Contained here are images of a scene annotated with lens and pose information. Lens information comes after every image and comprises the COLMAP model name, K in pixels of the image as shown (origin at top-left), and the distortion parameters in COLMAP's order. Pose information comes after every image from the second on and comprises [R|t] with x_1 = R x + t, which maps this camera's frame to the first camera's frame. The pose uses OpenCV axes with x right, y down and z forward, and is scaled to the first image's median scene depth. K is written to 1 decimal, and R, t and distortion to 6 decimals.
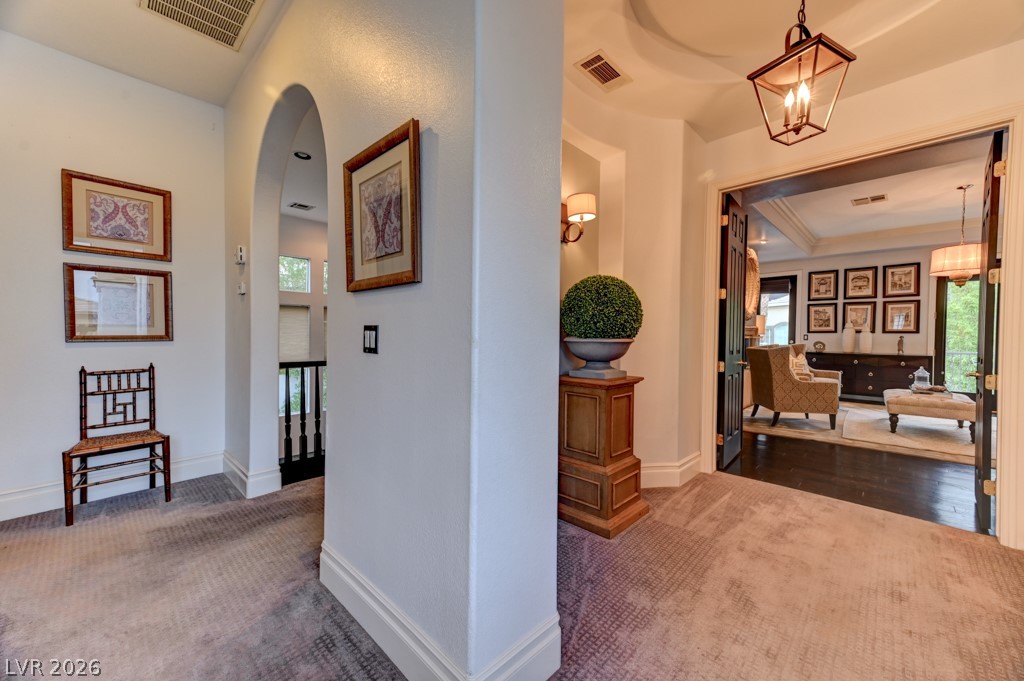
lens RADIAL K [[405.2, 0, 514.3], [0, 405.2, 341.9], [0, 0, 1]] dist [0.021369, 0.000244]
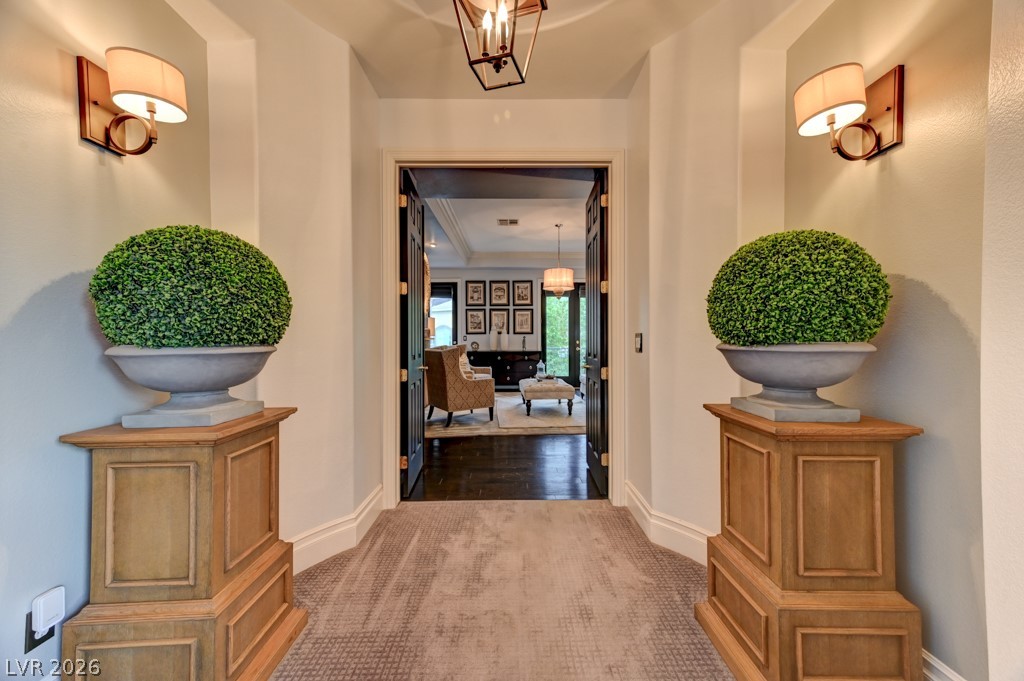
lens RADIAL K [[405.2, 0, 514.2], [0, 405.2, 340.2], [0, 0, 1]] dist [0.021369, 0.000244]
pose [[0.724636, -0.016353, 0.688938, 0.128810], [0.022806, 0.999740, -0.000258, -0.007570], [-0.688754, 0.015899, 0.724820, 0.310229]]
